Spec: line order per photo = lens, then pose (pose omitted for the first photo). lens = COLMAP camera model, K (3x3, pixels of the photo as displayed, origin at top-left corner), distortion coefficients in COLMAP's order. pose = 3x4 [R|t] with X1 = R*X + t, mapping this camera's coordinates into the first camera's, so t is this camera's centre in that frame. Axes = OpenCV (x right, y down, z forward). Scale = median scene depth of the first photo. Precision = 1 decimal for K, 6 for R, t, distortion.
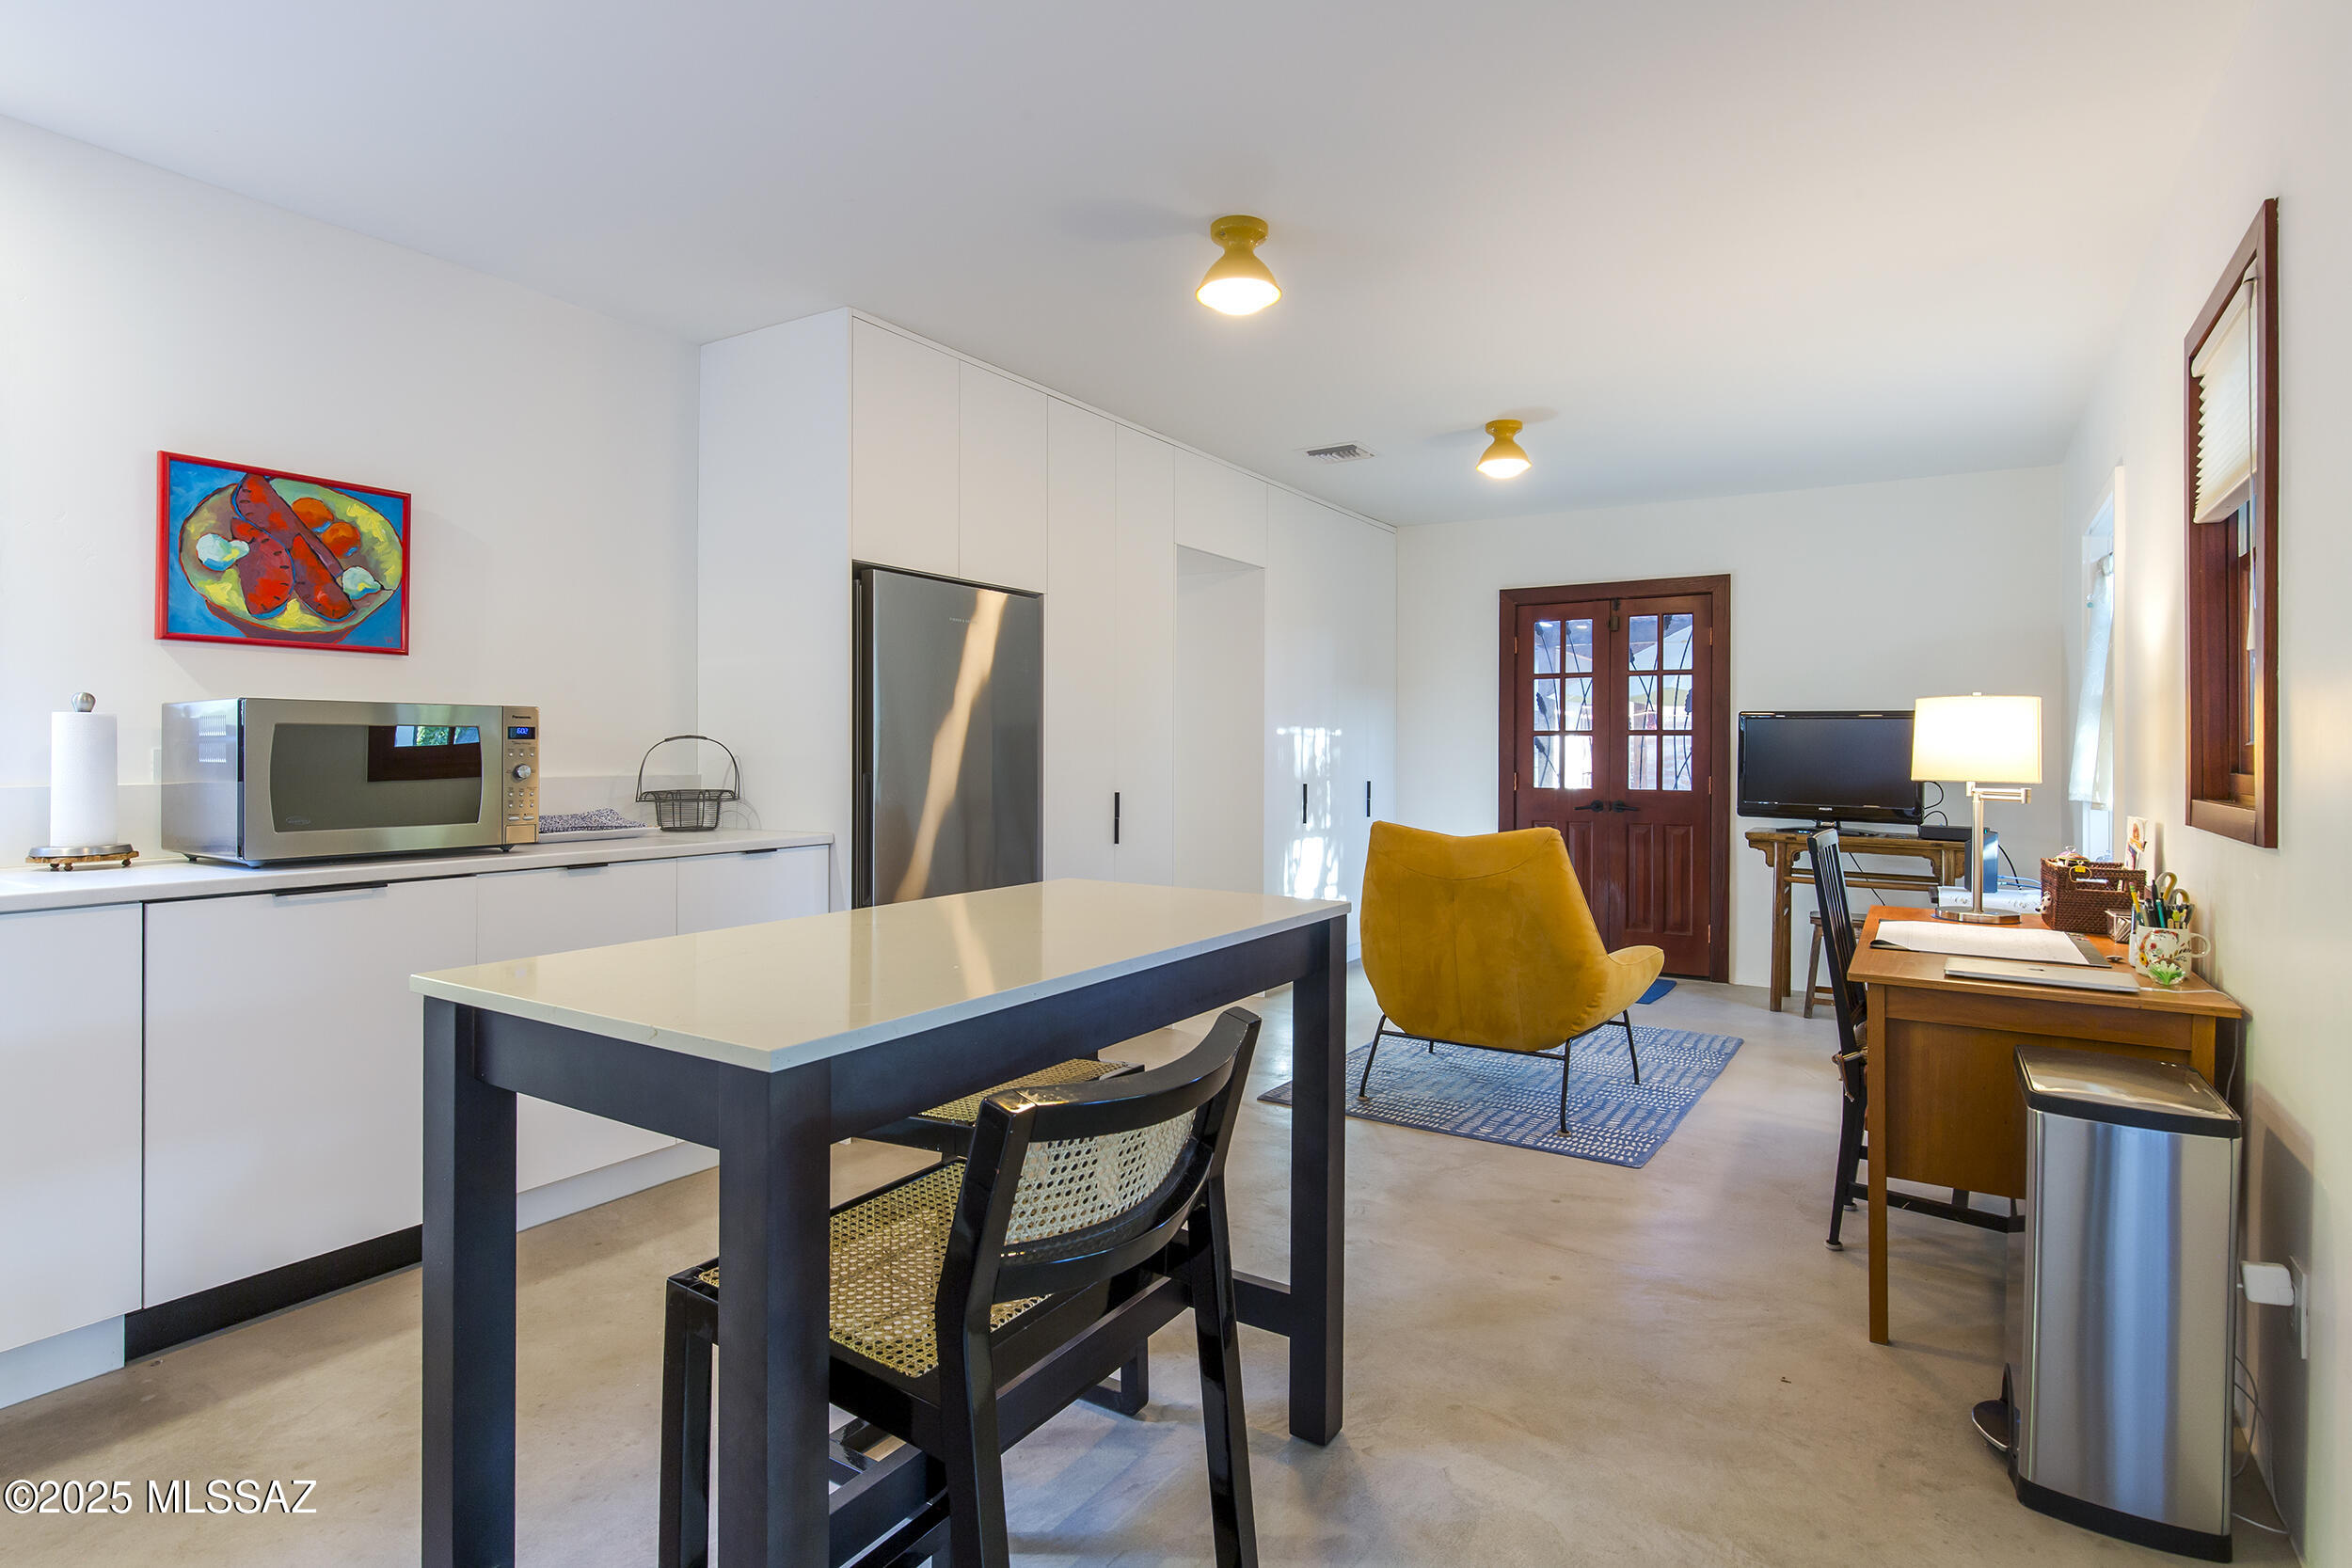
lens RADIAL K [[1200.5, 0, 1178.8], [0, 1200.5, 748.8], [0, 0, 1]] dist [-0.000026, 0.000228]
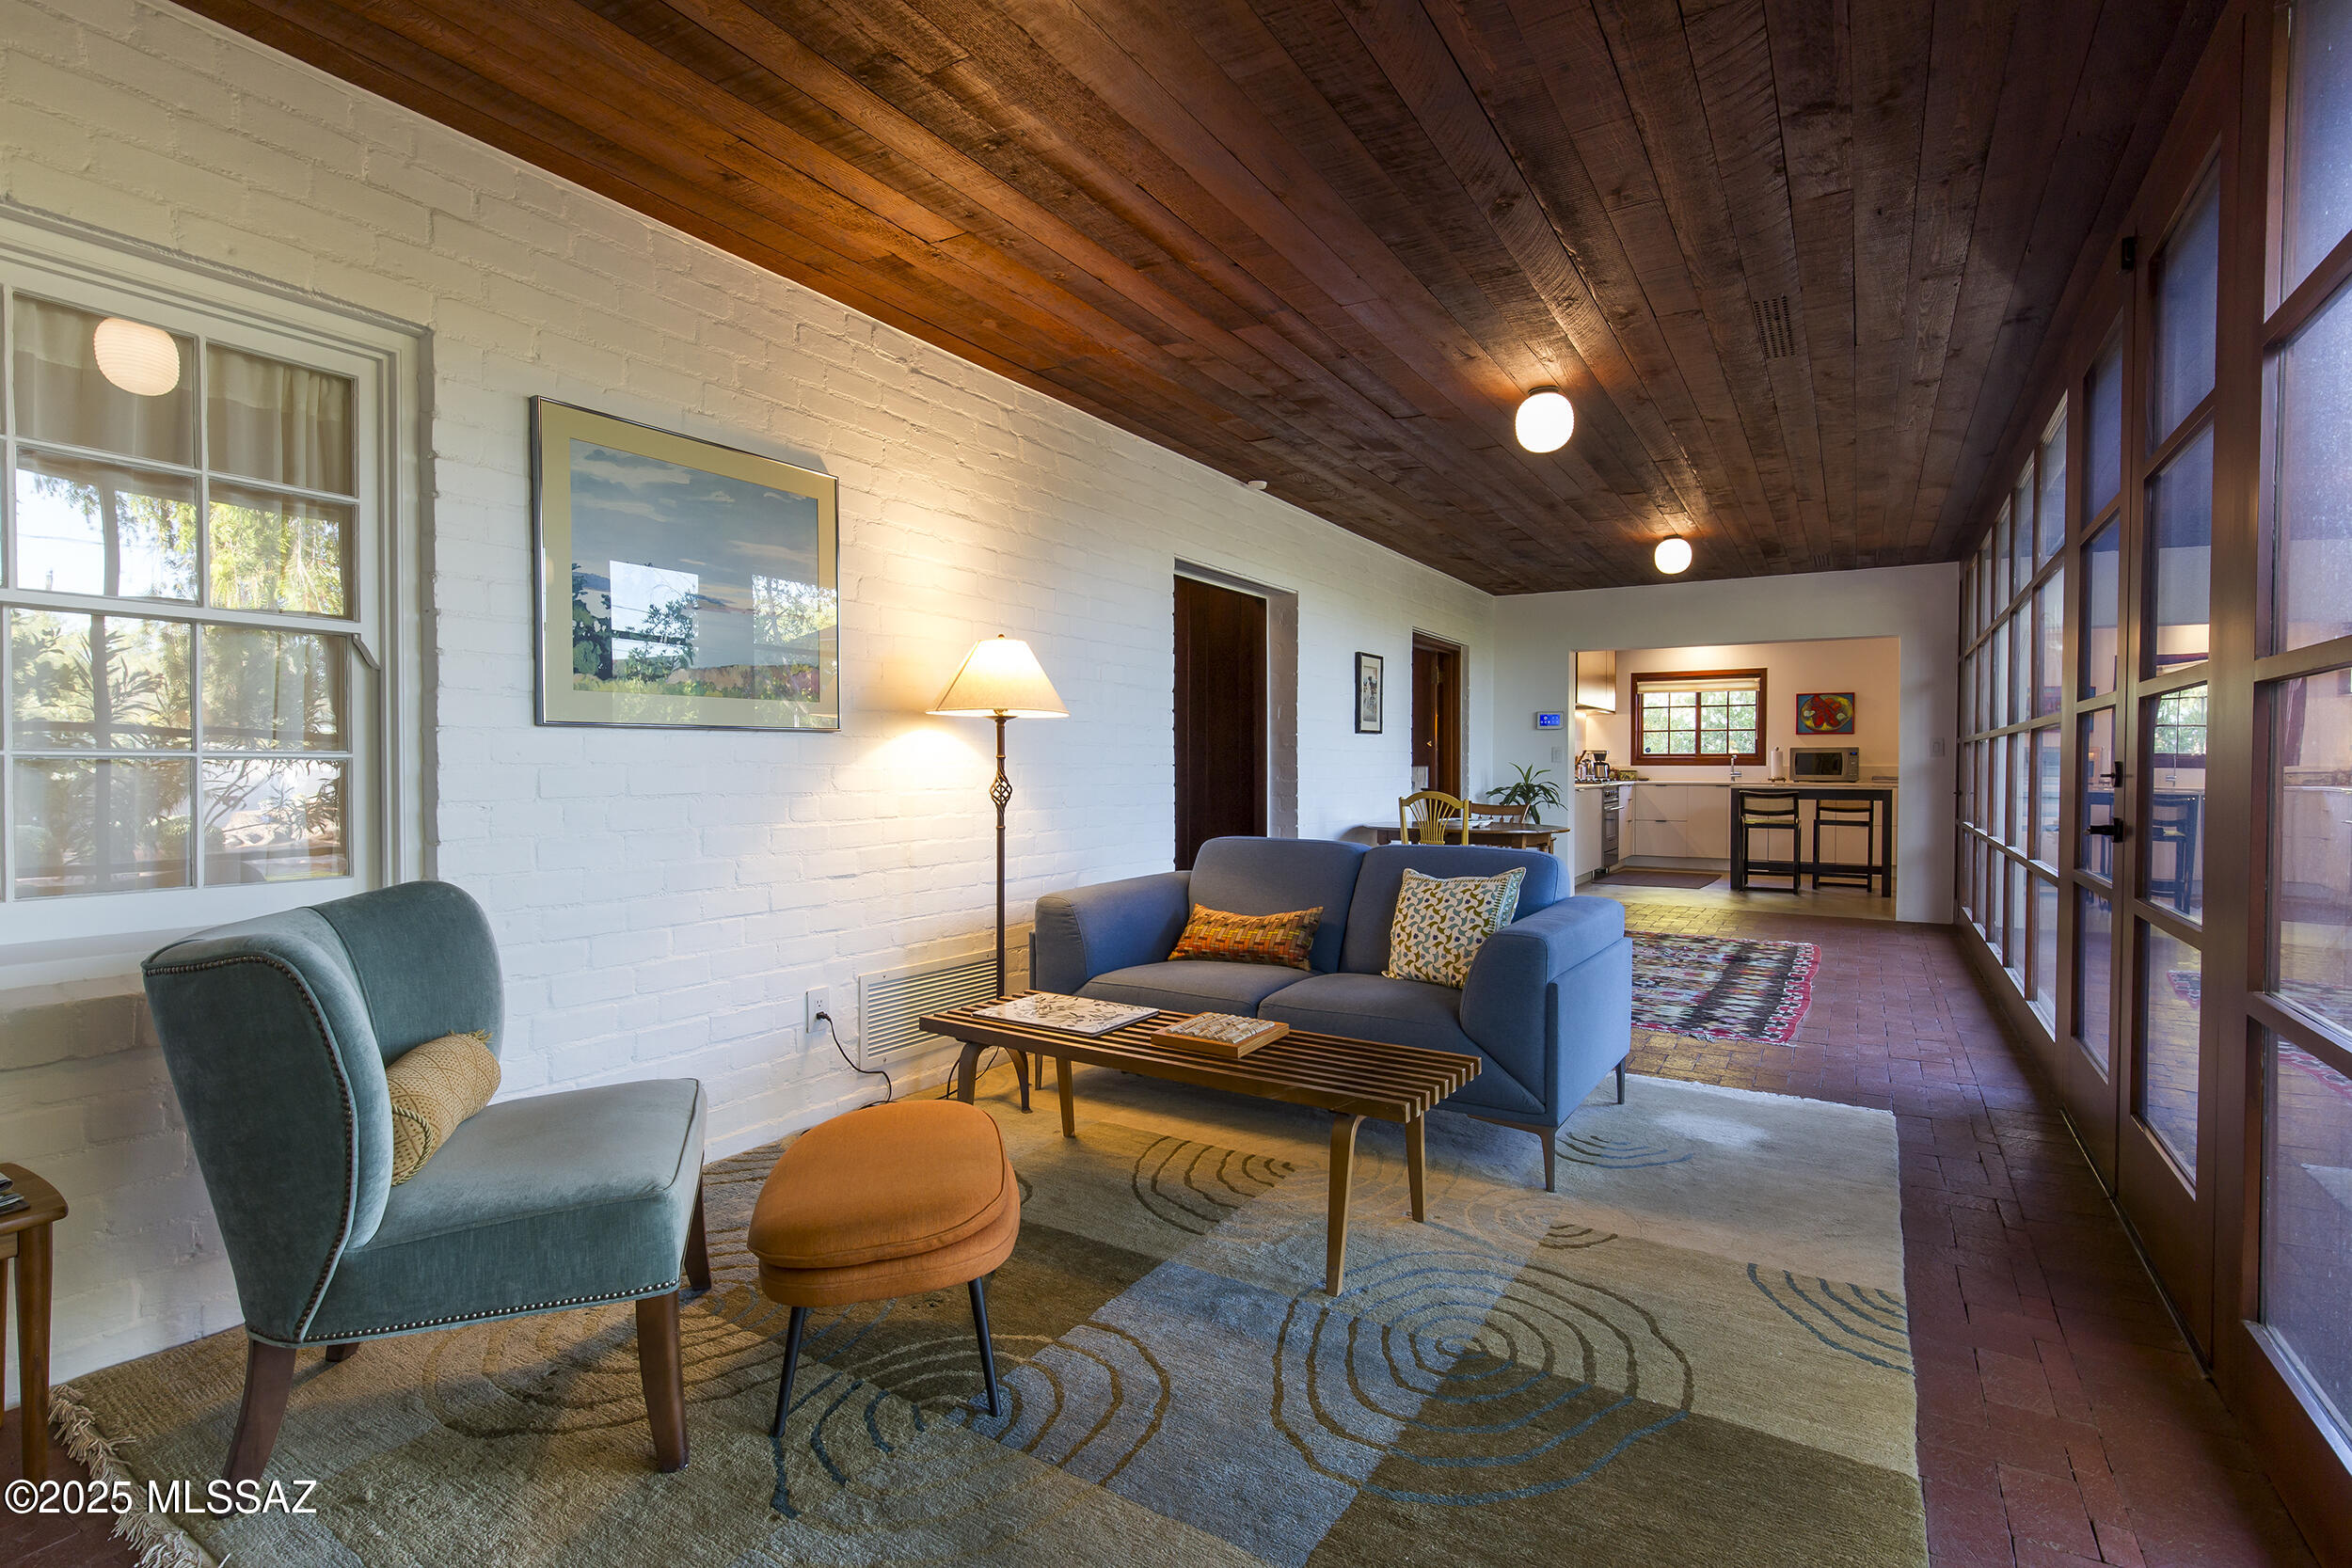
lens RADIAL K [[1150.2, 0, 1175.6], [0, 1150.2, 789.6], [0, 0, 1]] dist [-0.001150, -0.000463]
pose [[0.021882, 0.015960, -0.999633, 3.134463], [-0.001878, 0.999871, 0.015923, 0.048251], [0.999759, 0.001529, 0.021909, -1.317834]]
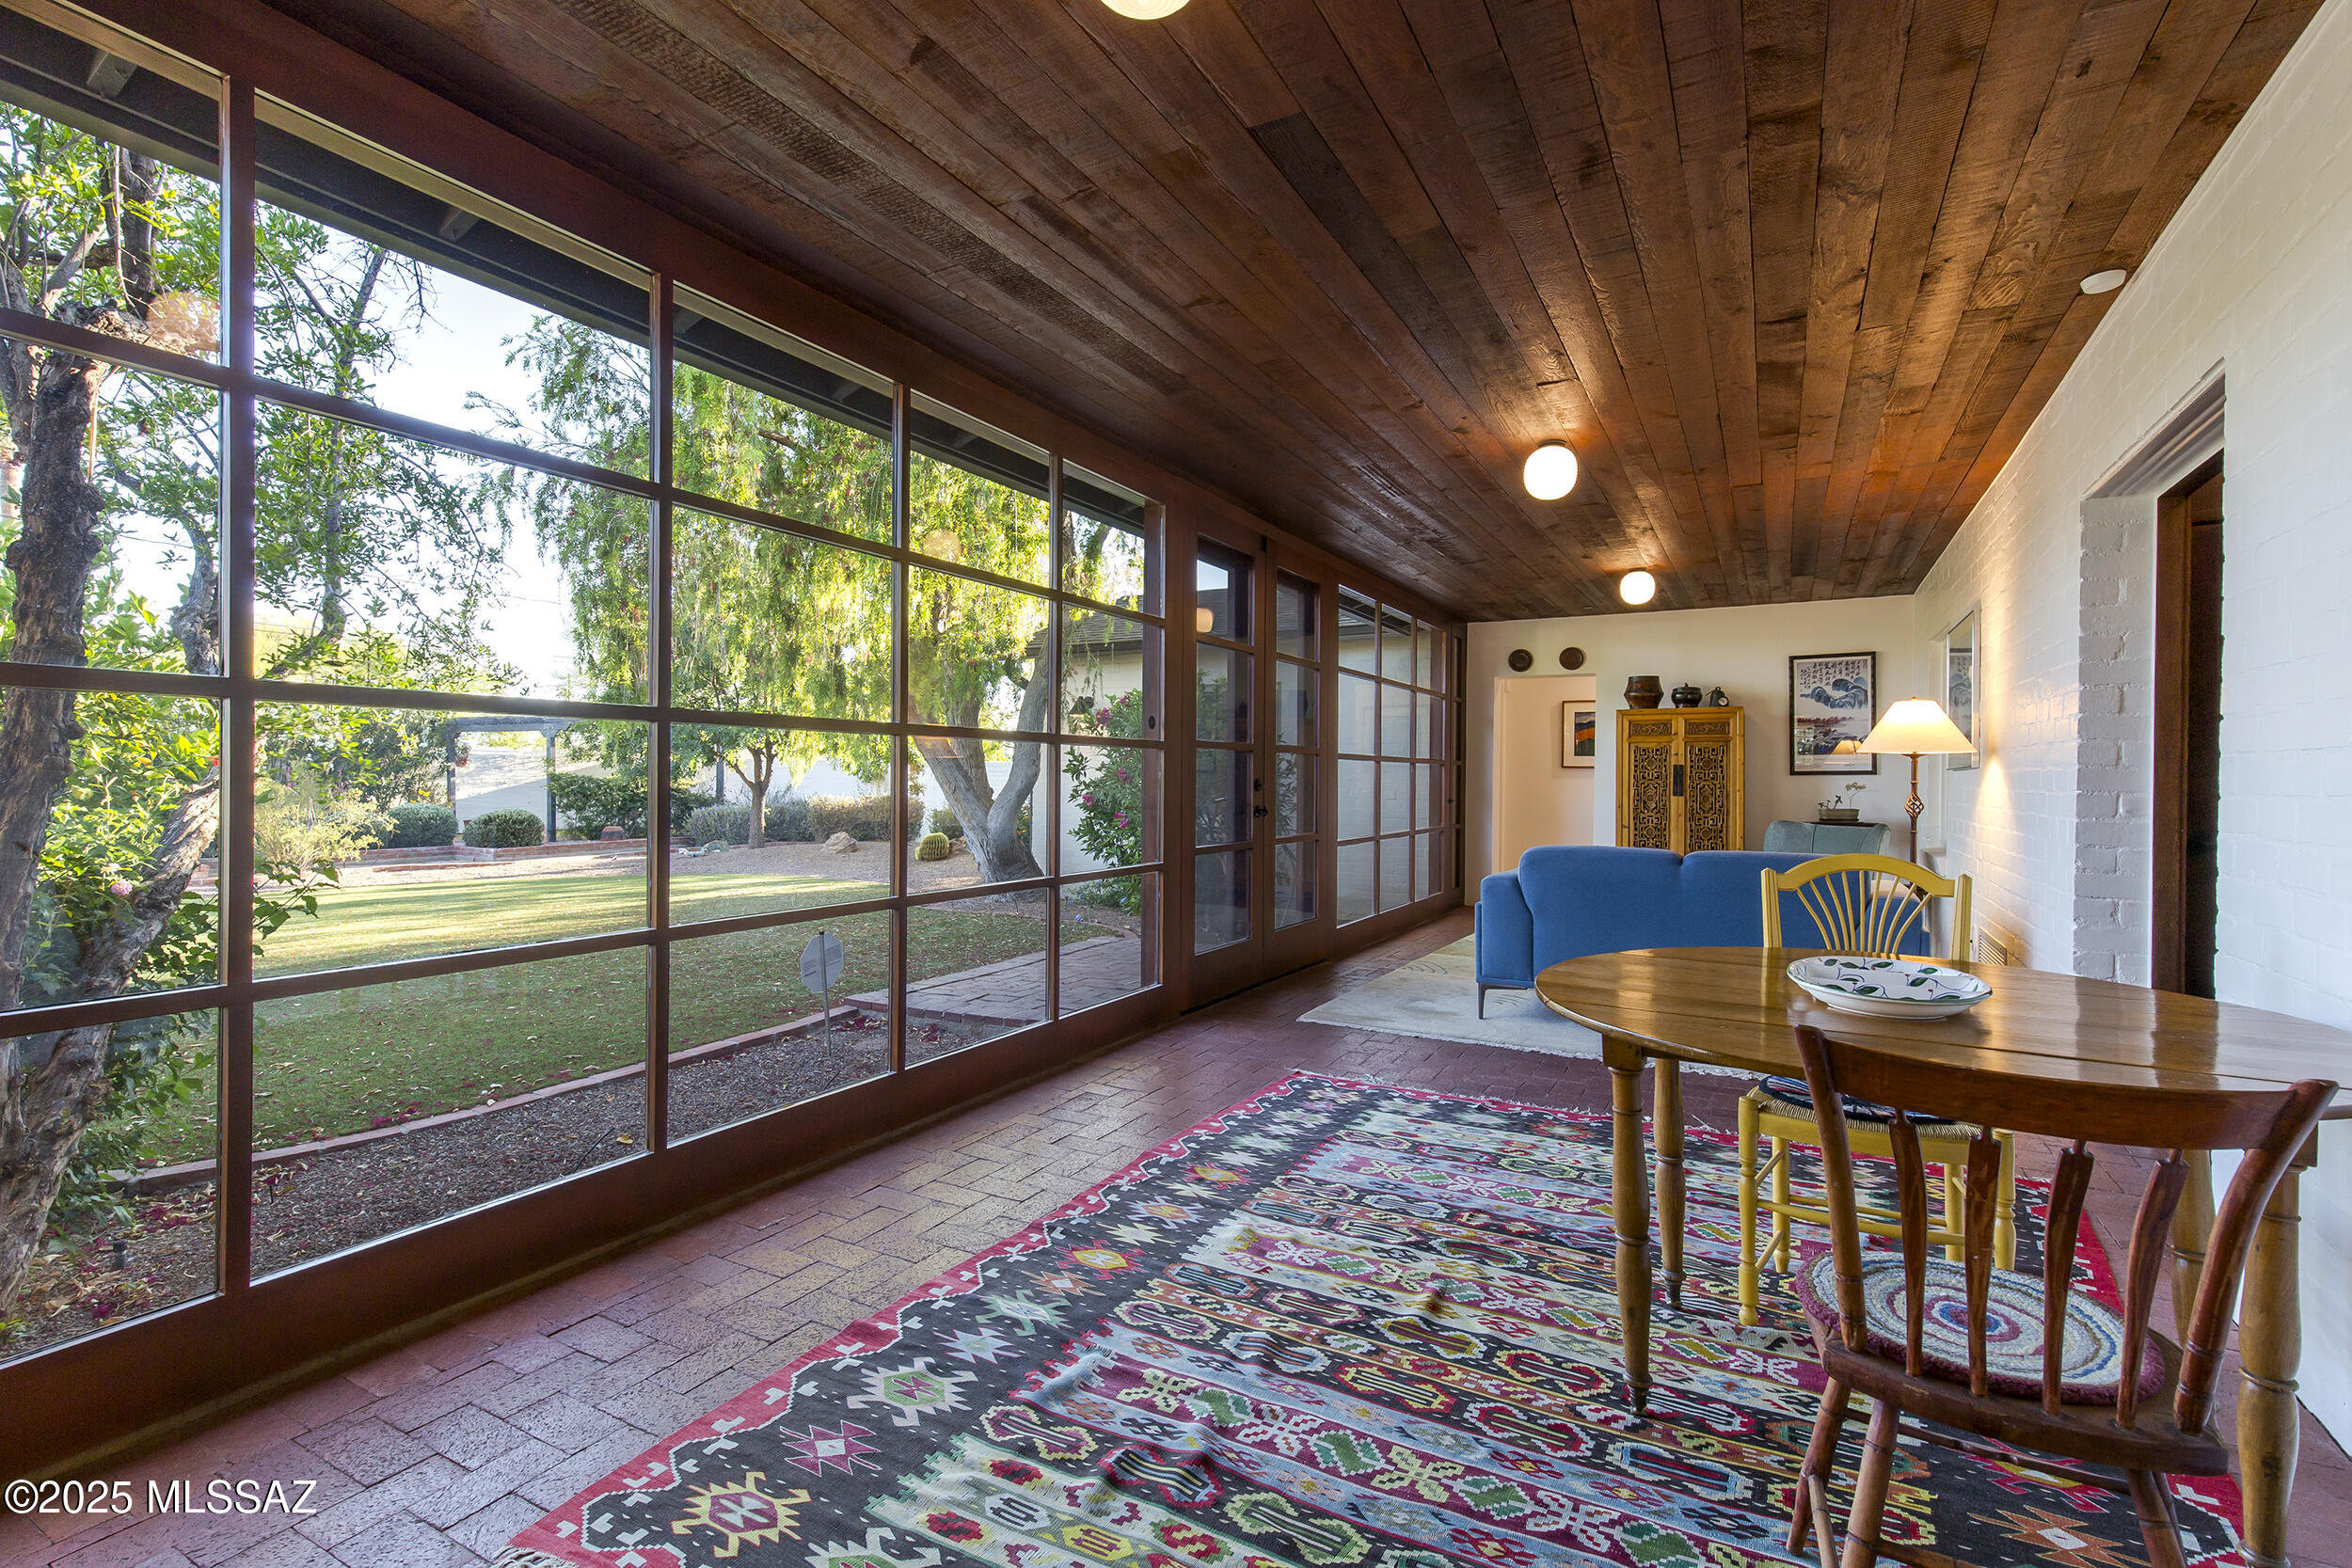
lens RADIAL K [[1083.7, 0, 1167.1], [0, 1083.7, 777.4], [0, 0, 1]] dist [0.005392, -0.000375]
pose [[-0.048192, -0.007328, 0.998811, 0.341623], [-0.008702, 0.999938, 0.006916, 0.024841], [-0.998800, -0.008358, -0.048252, -0.272005]]
